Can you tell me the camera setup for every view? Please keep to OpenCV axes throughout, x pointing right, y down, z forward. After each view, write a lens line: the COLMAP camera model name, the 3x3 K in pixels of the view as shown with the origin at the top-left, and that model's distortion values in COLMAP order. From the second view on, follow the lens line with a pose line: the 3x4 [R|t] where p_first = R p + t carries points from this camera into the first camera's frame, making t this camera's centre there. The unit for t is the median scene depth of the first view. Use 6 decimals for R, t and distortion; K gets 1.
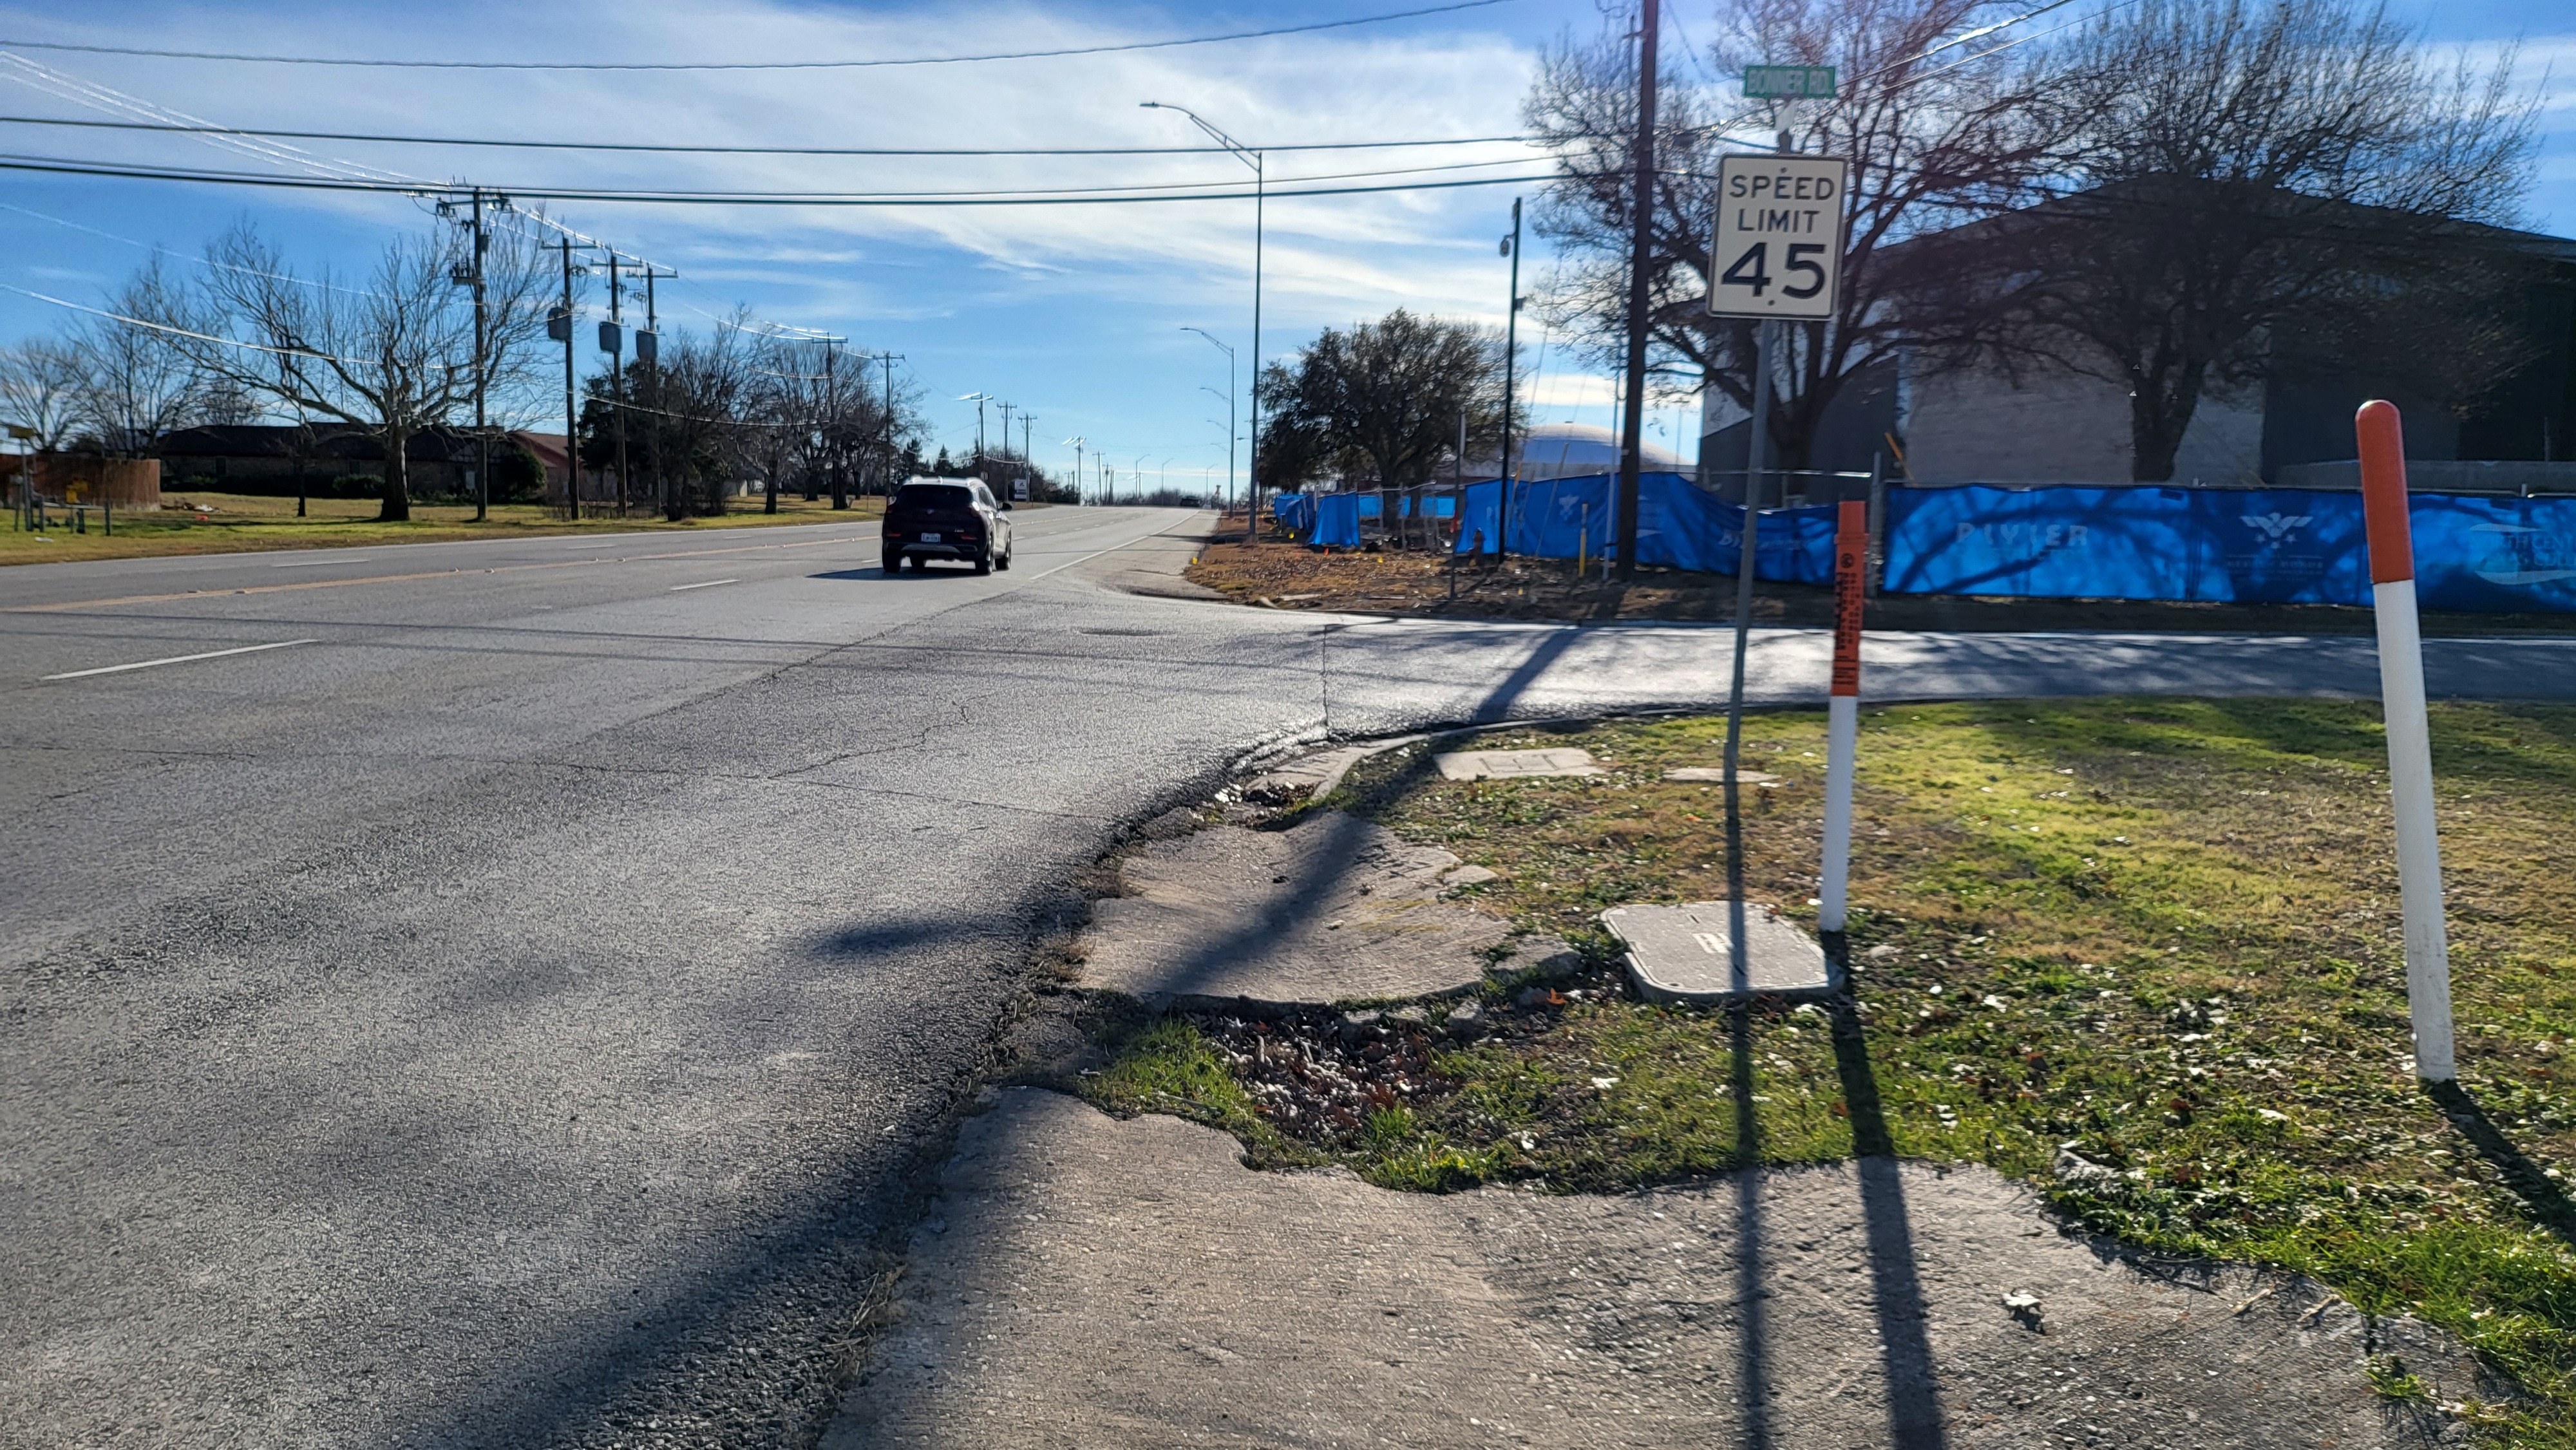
lens RADIAL K [[1822.0, 0, 1309.6], [0, 1822.0, 728.0], [0, 0, 1]] dist [0.067035, -0.067197]
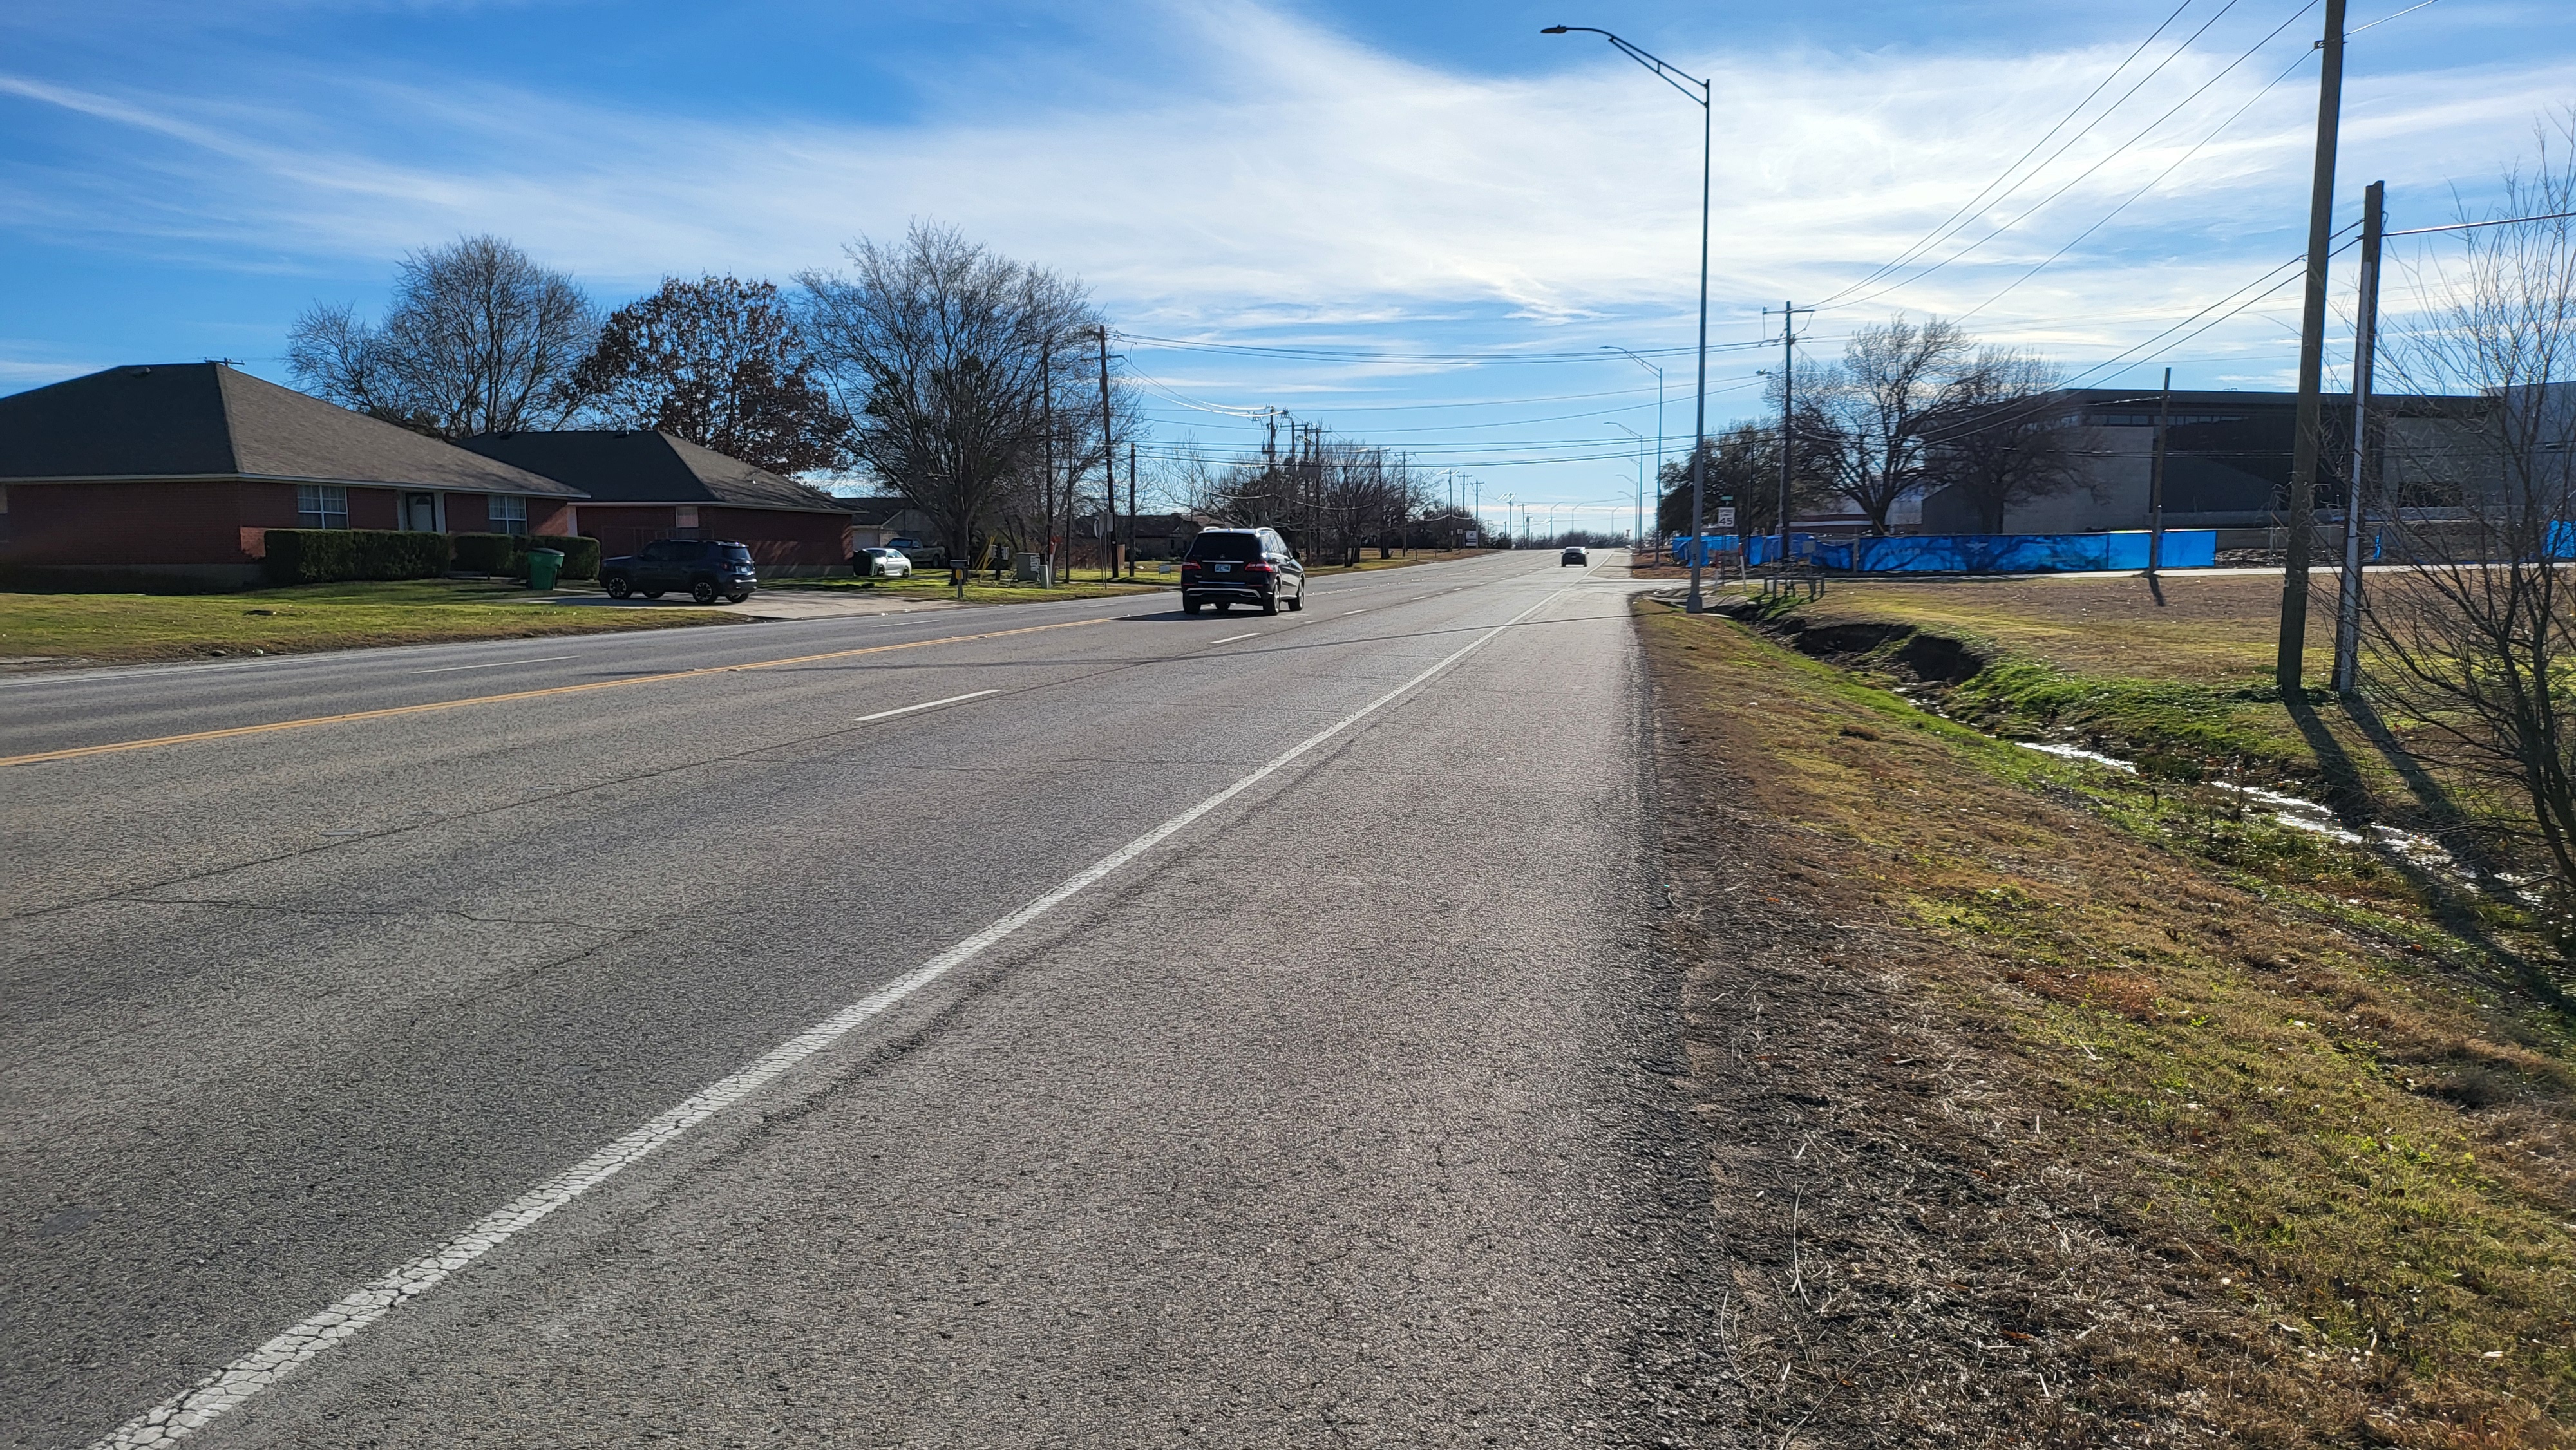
lens RADIAL K [[1822.0, 0, 1309.6], [0, 1822.0, 728.0], [0, 0, 1]] dist [0.067035, -0.067197]
pose [[0.976234, -0.008113, -0.216568, 0.018686], [0.003273, 0.999737, -0.022699, 0.078651], [0.216695, 0.021451, 0.976004, -0.679964]]
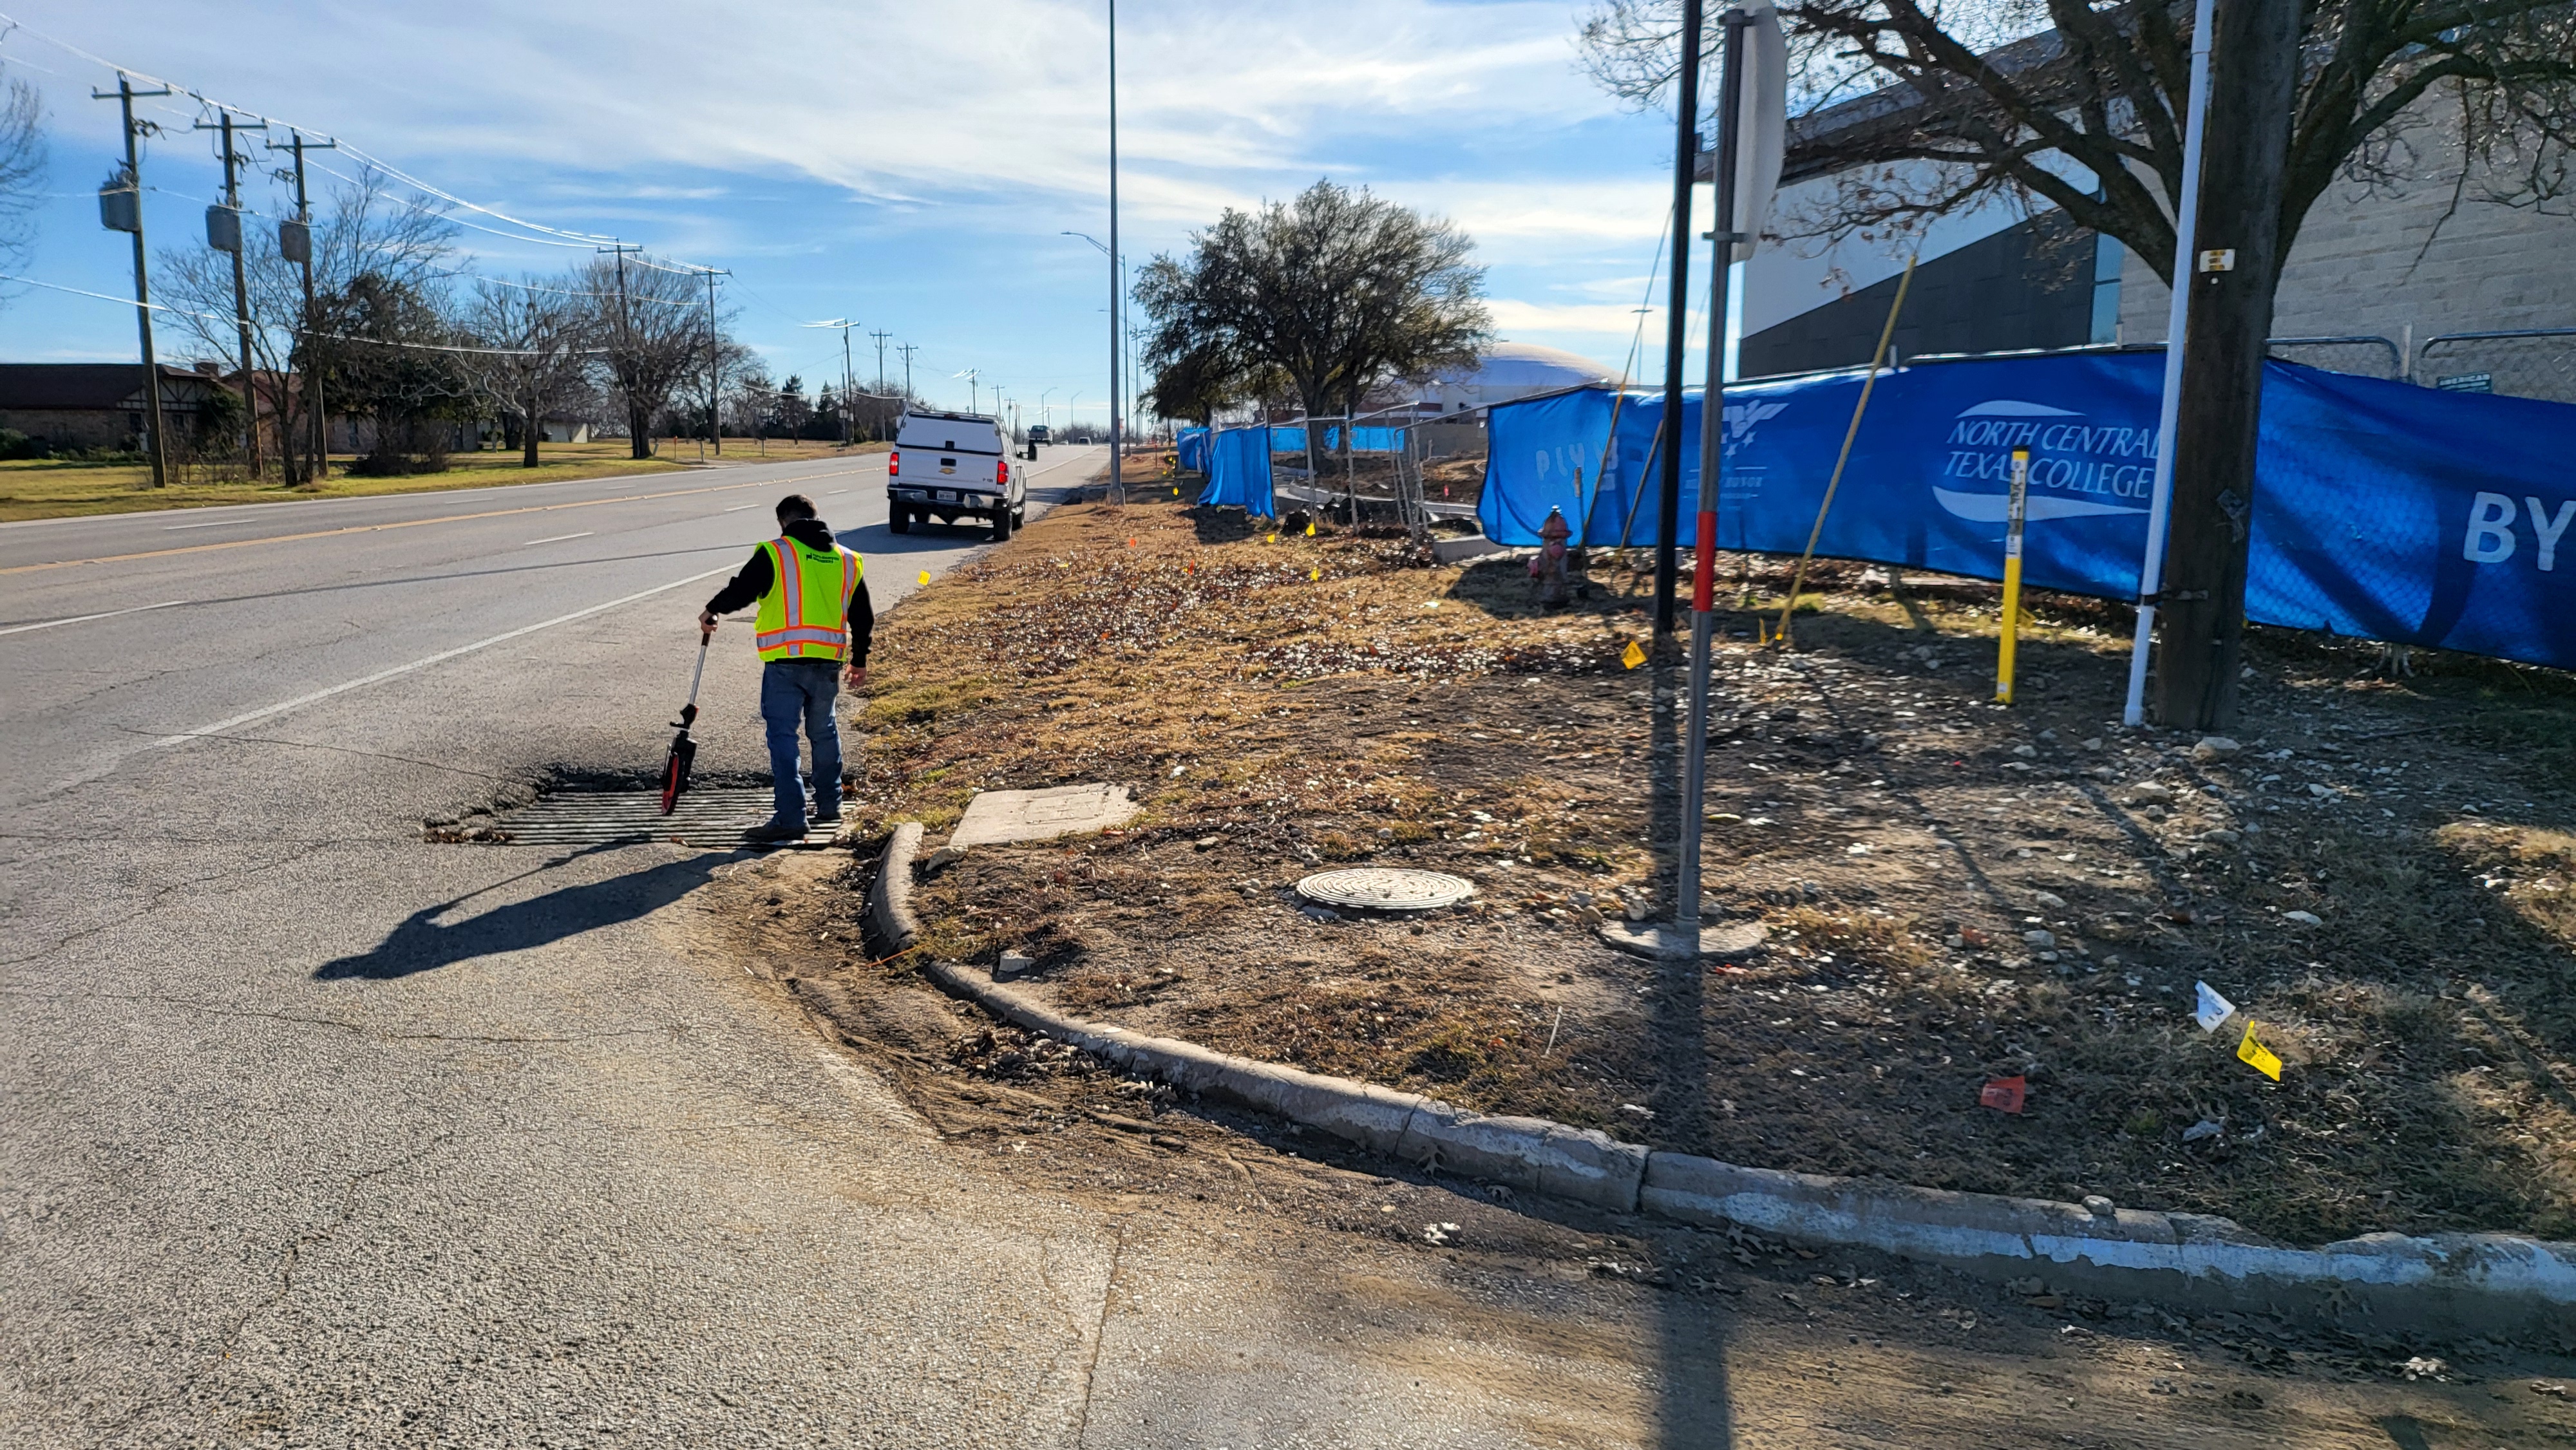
lens RADIAL K [[1827.2, 0, 1333.2], [0, 1827.2, 726.2], [0, 0, 1]] dist [0.054102, -0.068540]
pose [[0.998386, -0.028613, 0.049056, 0.009452], [0.026869, 0.998996, 0.035857, -0.027876], [-0.050032, -0.034481, 0.998152, 0.219253]]
